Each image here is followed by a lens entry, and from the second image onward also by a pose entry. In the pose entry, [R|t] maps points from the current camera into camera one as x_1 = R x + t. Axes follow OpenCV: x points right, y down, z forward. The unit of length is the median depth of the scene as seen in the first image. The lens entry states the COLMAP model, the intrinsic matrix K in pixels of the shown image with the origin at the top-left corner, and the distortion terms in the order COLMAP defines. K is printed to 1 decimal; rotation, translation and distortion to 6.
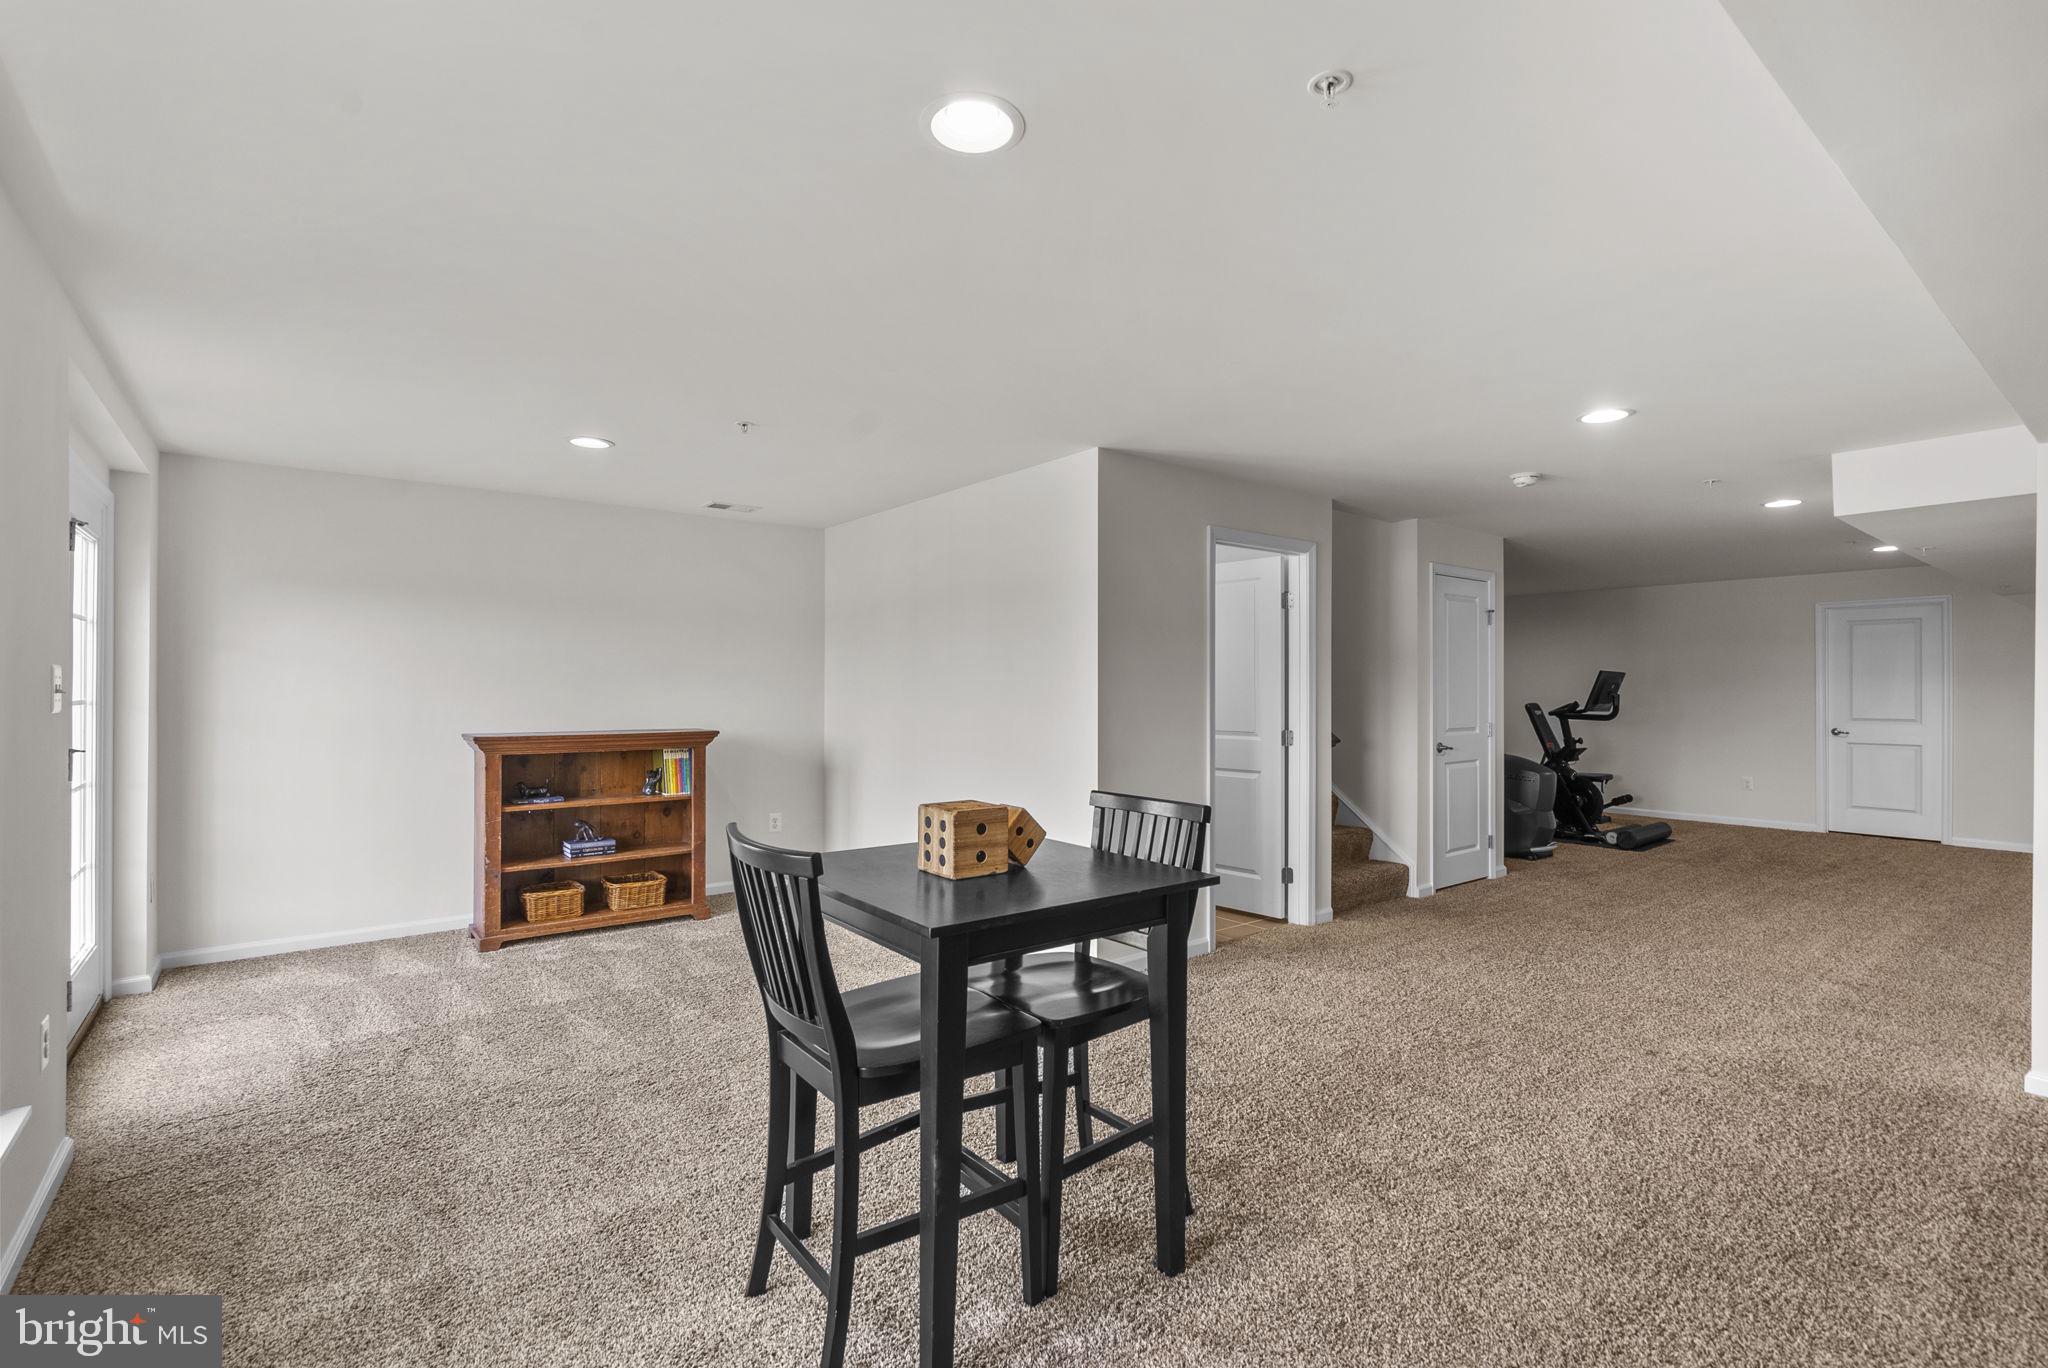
lens RADIAL K [[927.0, 0, 1024.0], [0, 927.0, 684.0], [0, 0, 1]] dist [-0.000838, -0.000147]
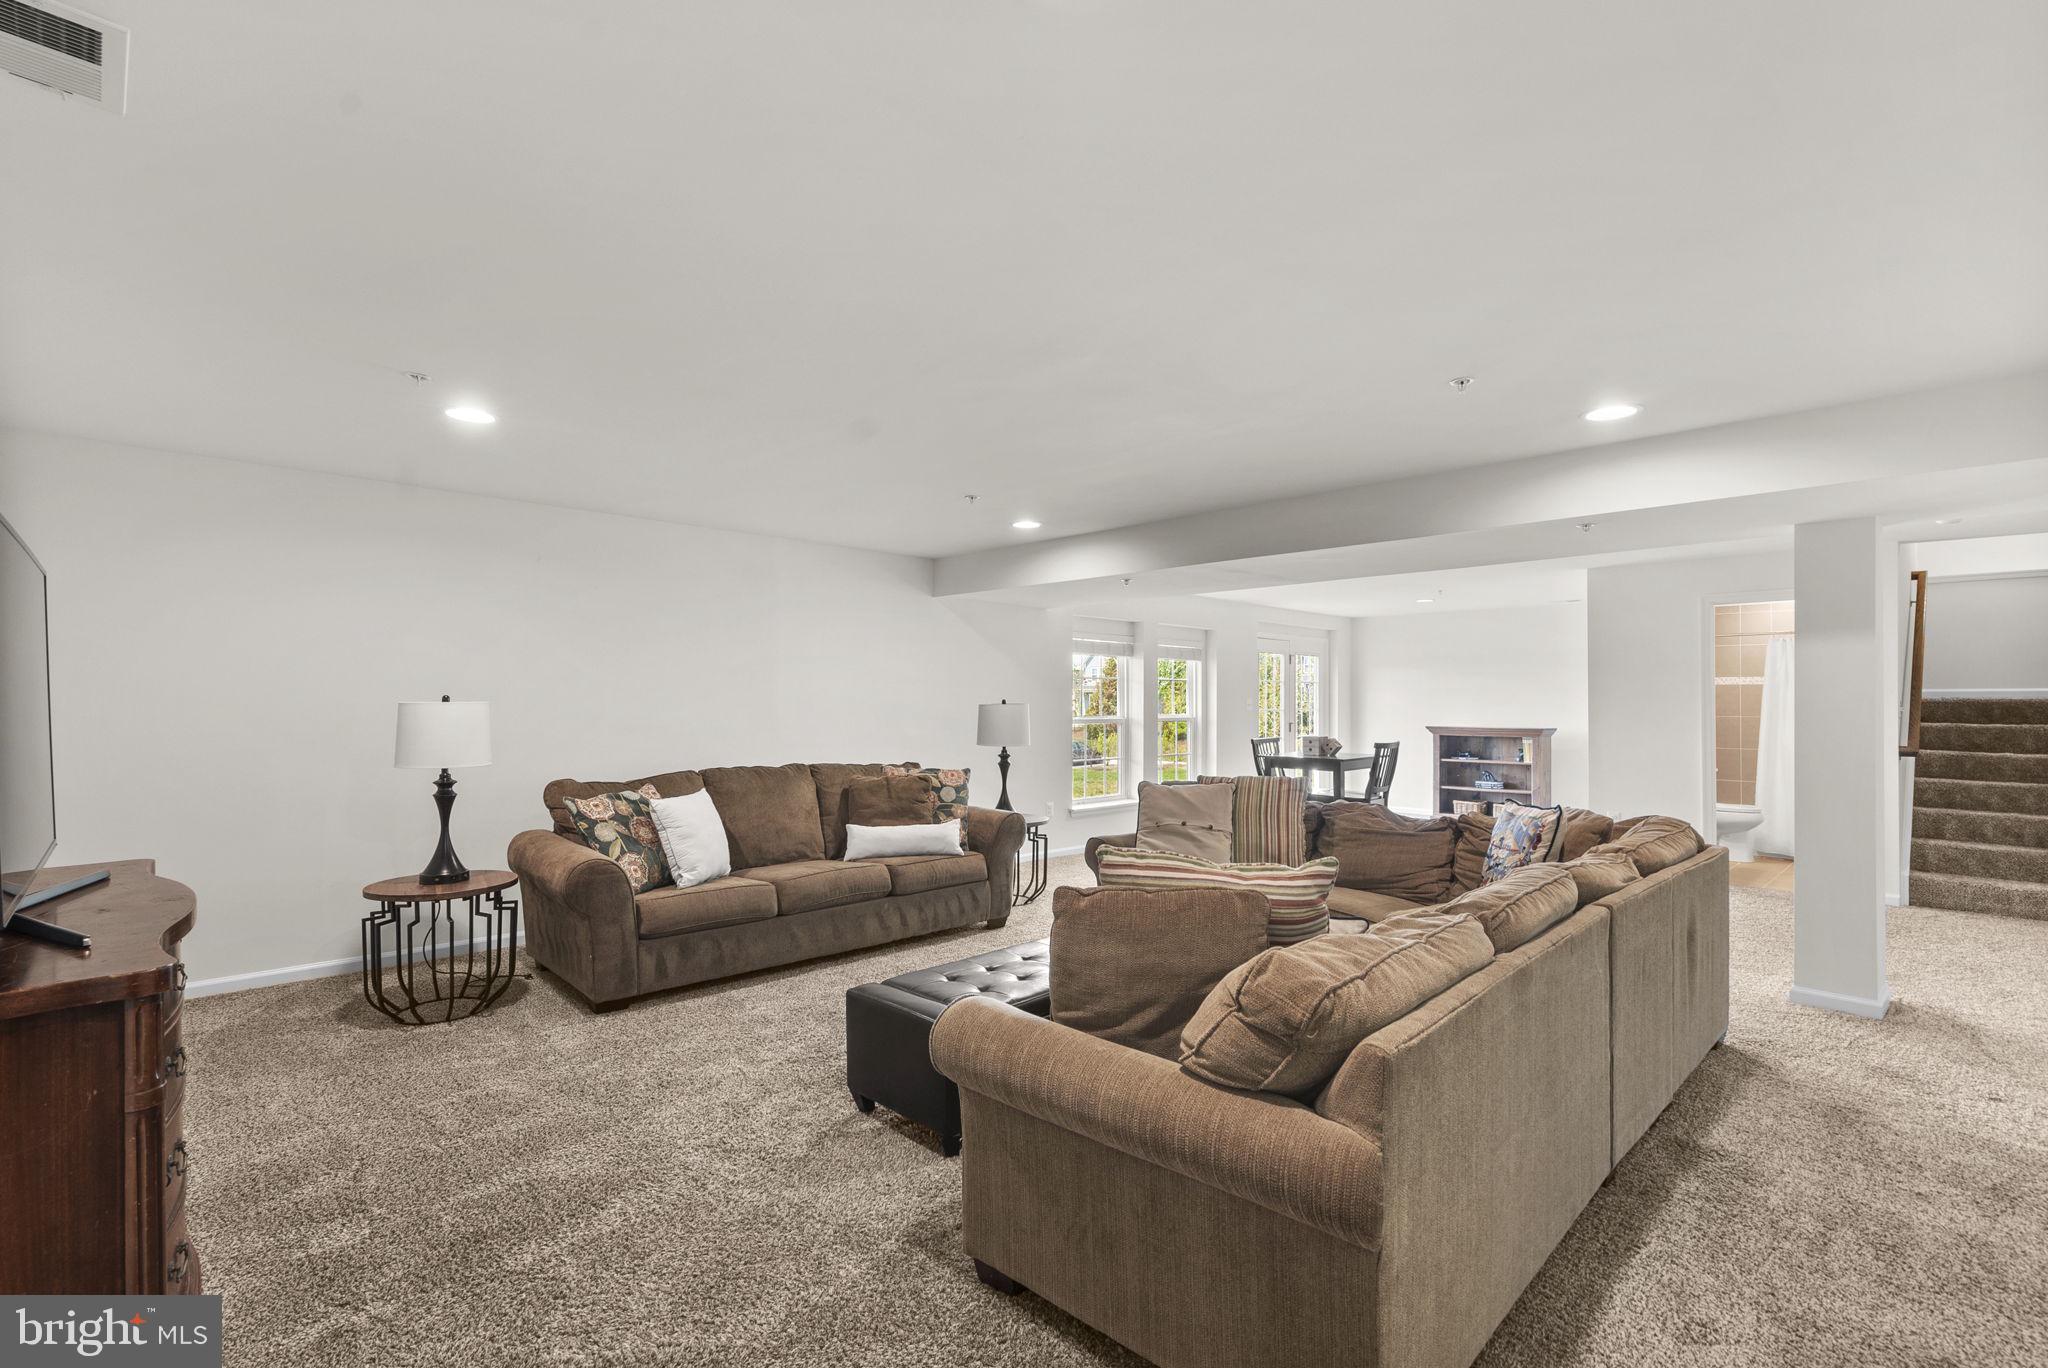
lens RADIAL K [[944.6, 0, 1031.5], [0, 944.6, 696.9], [0, 0, 1]] dist [-0.002251, 0.000231]
pose [[0.126395, -0.008162, -0.991946, 1.505432], [0.002769, 0.999965, -0.007875, 0.000762], [0.991976, -0.001752, 0.126414, -0.248667]]
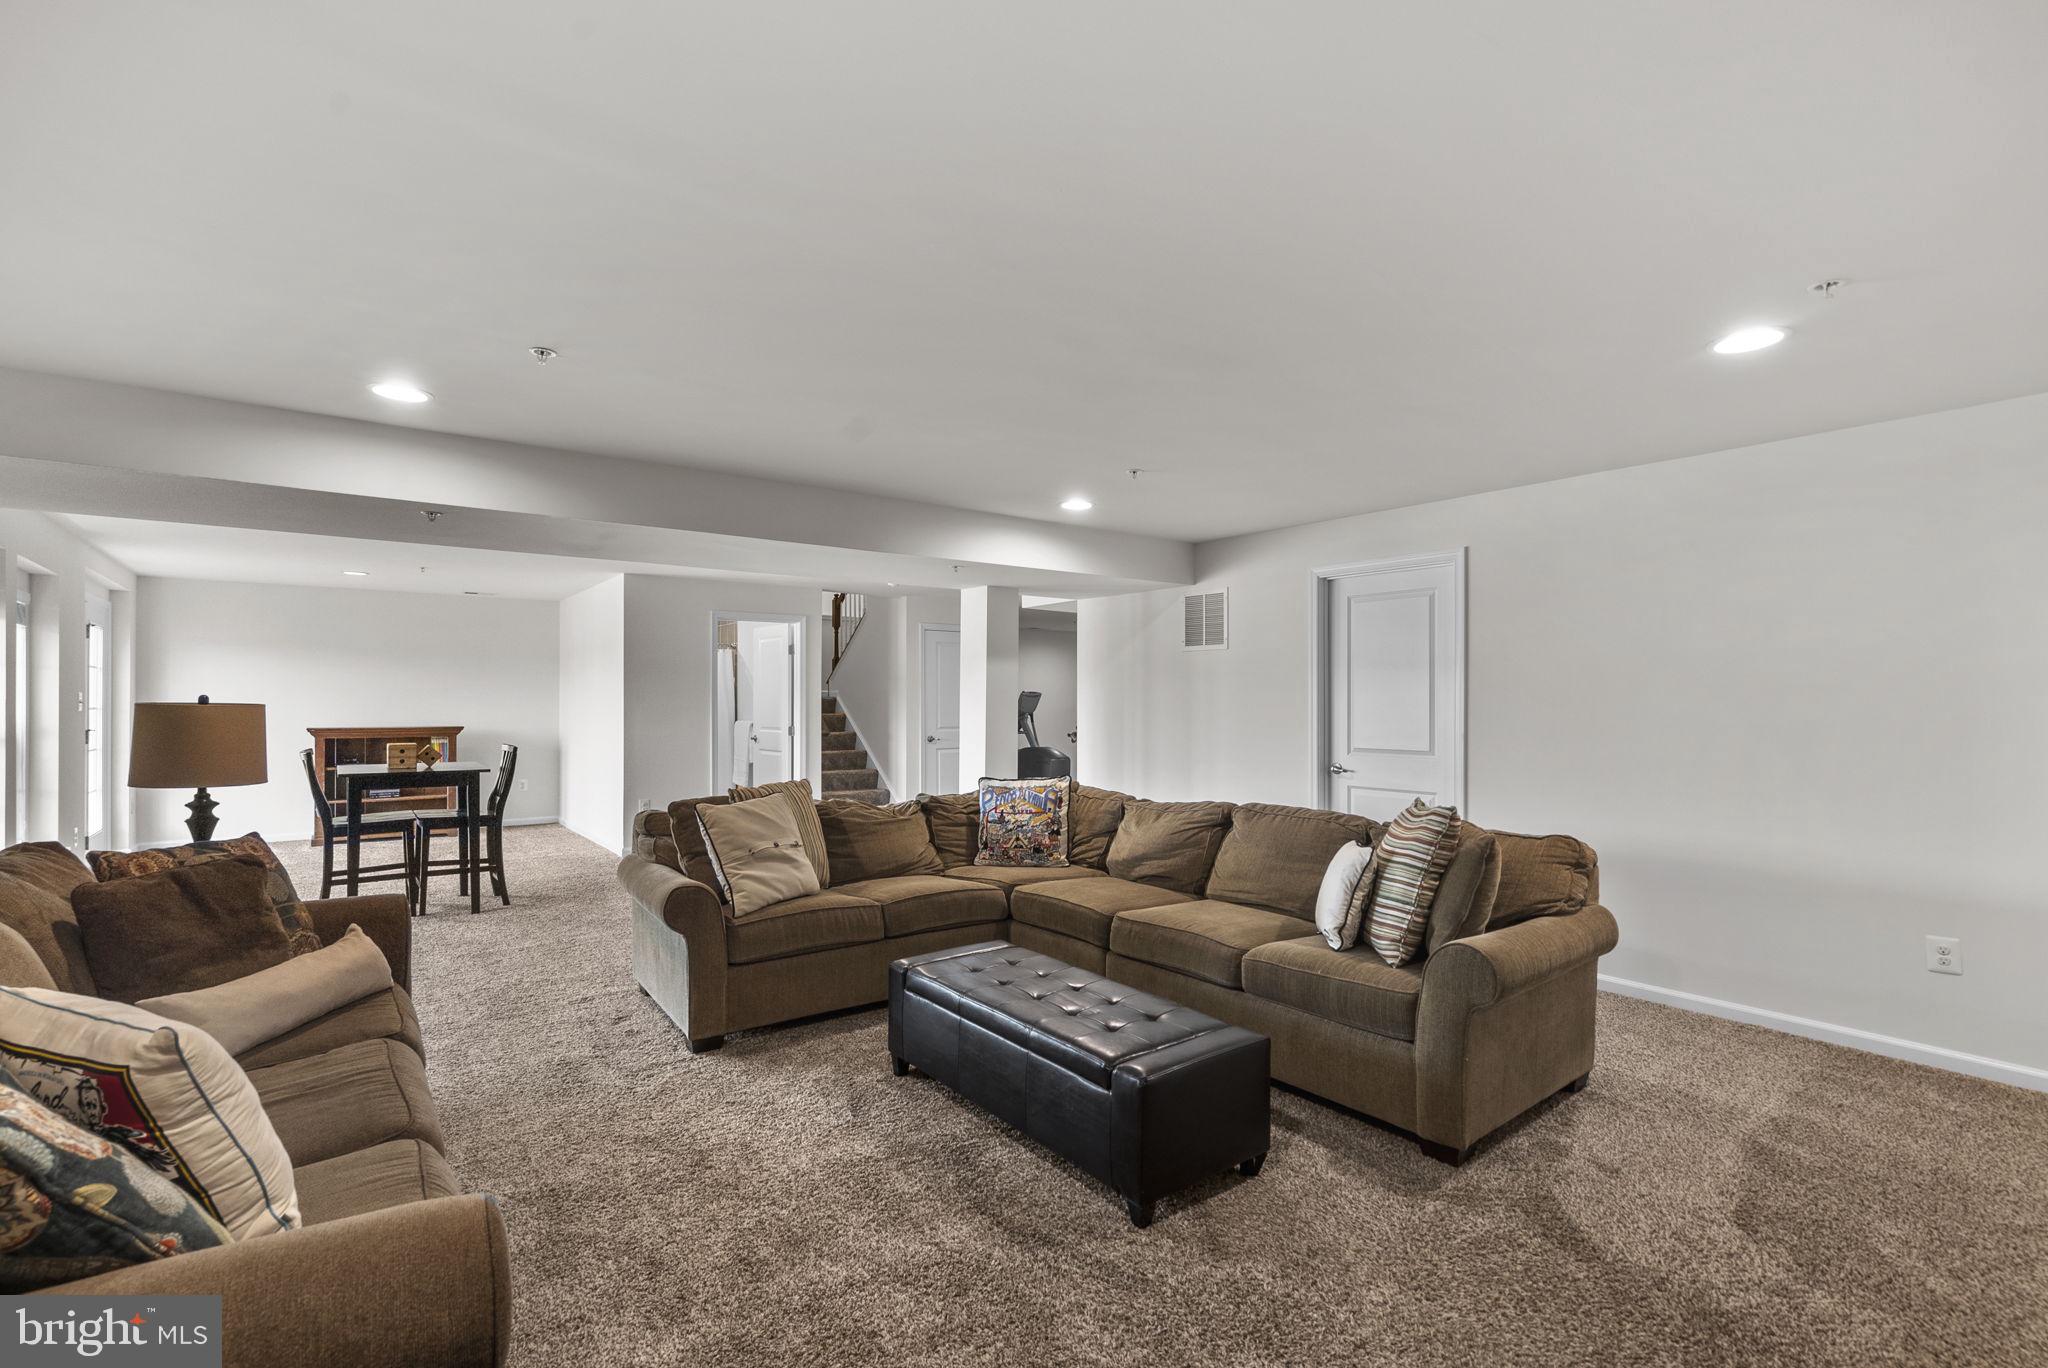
lens RADIAL K [[944.6, 0, 1031.5], [0, 944.6, 696.9], [0, 0, 1]] dist [-0.002251, 0.000231]
pose [[0.999744, -0.000656, -0.022595, 0.821229], [0.000696, 0.999998, 0.001749, -0.006064], [0.022593, -0.001764, 0.999743, -0.774267]]
